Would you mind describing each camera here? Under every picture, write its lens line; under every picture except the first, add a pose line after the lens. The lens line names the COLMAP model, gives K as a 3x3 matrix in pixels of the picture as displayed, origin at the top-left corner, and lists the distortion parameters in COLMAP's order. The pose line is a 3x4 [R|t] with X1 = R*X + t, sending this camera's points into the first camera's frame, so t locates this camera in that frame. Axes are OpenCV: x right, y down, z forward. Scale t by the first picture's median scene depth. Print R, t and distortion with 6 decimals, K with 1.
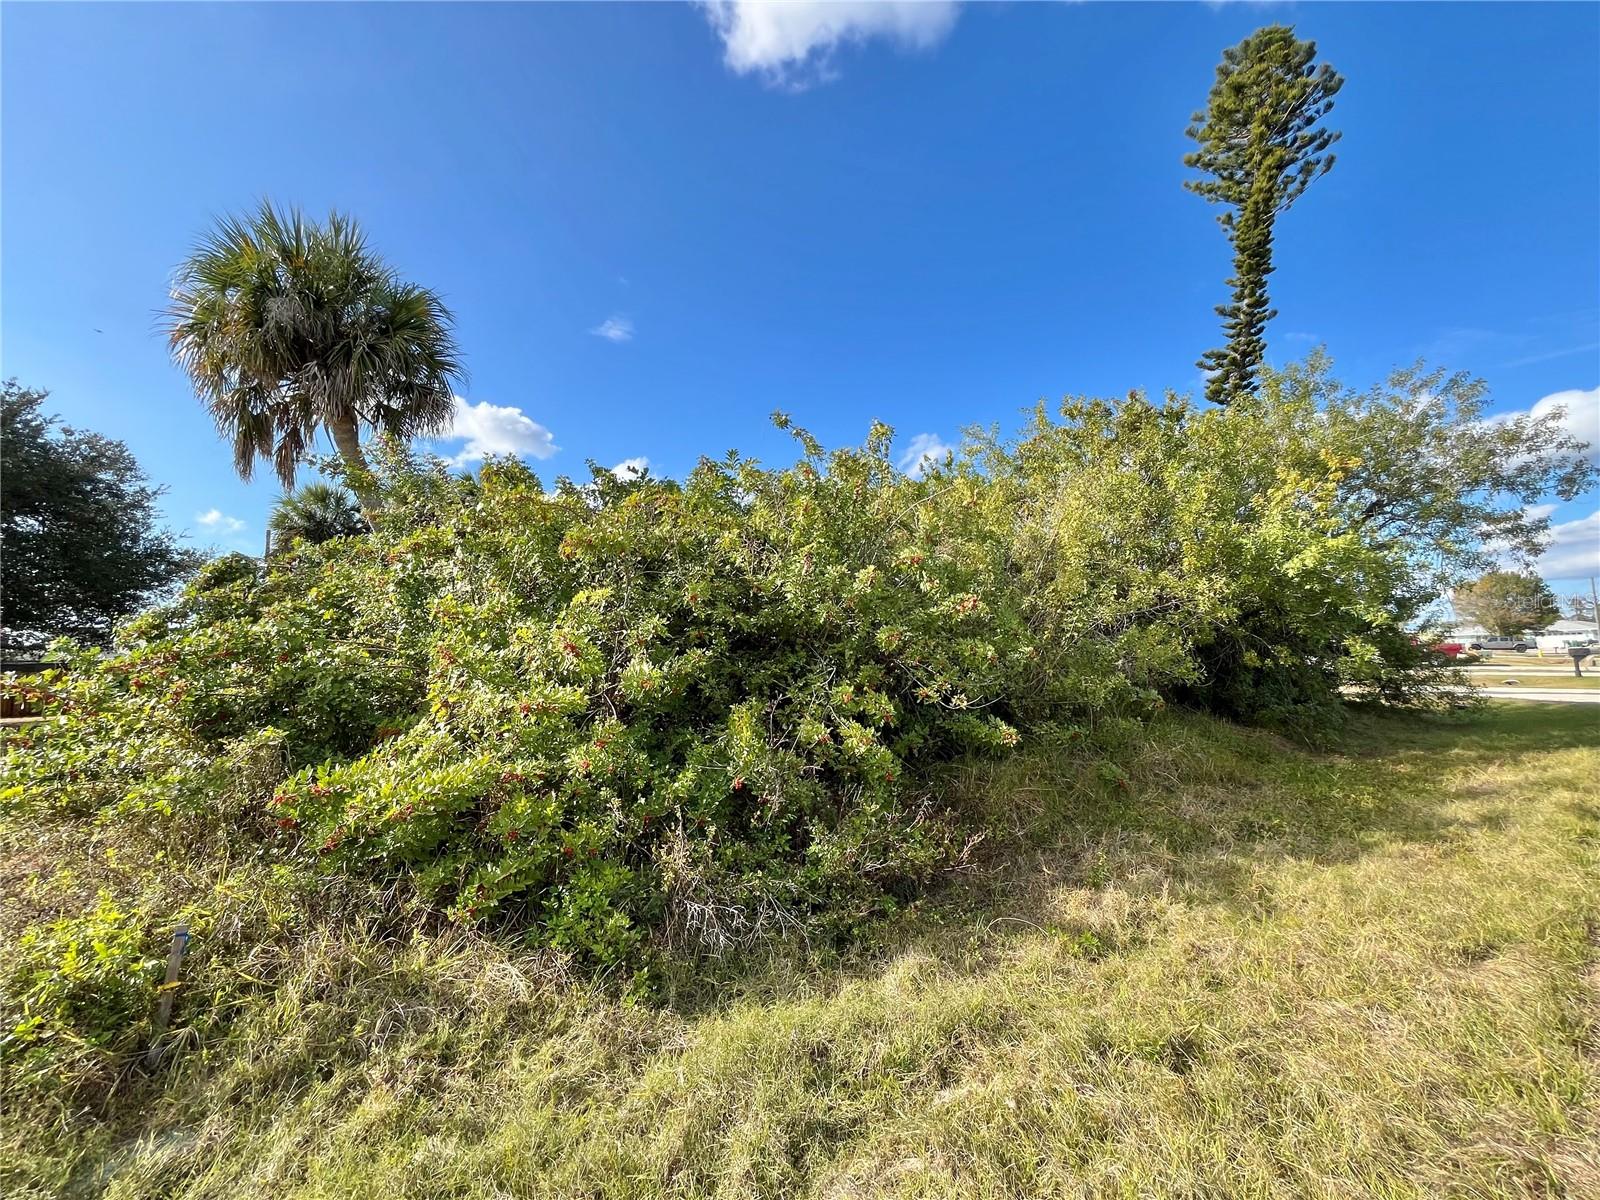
lens RADIAL K [[646.3, 0, 797.8], [0, 646.3, 597.2], [0, 0, 1]] dist [-0.002824, -0.000246]
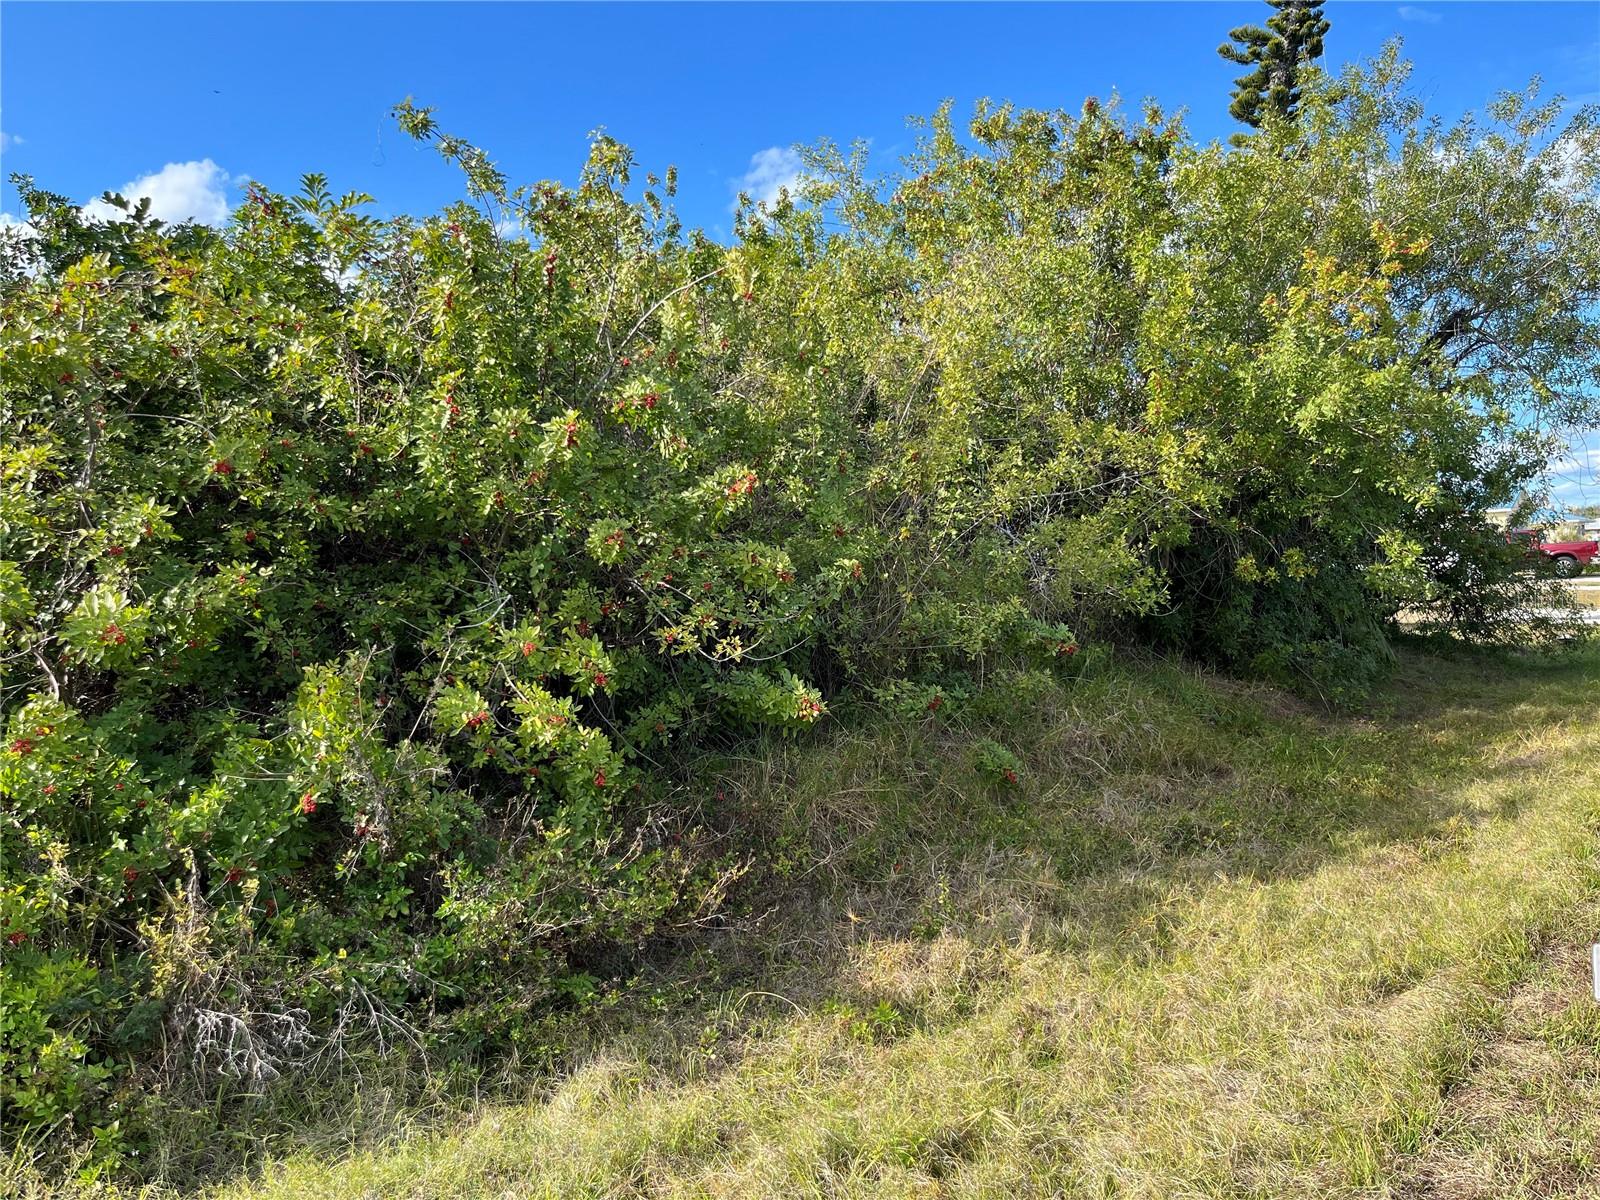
lens RADIAL K [[1219.7, 0, 800.0], [0, 1219.7, 600.0], [0, 0, 1]] dist [0.039035, -0.045384]
pose [[0.978808, -0.015700, 0.204179, 0.082735], [-0.007886, 0.993427, 0.114193, -0.008349], [-0.204630, -0.113383, 0.972250, -0.073553]]
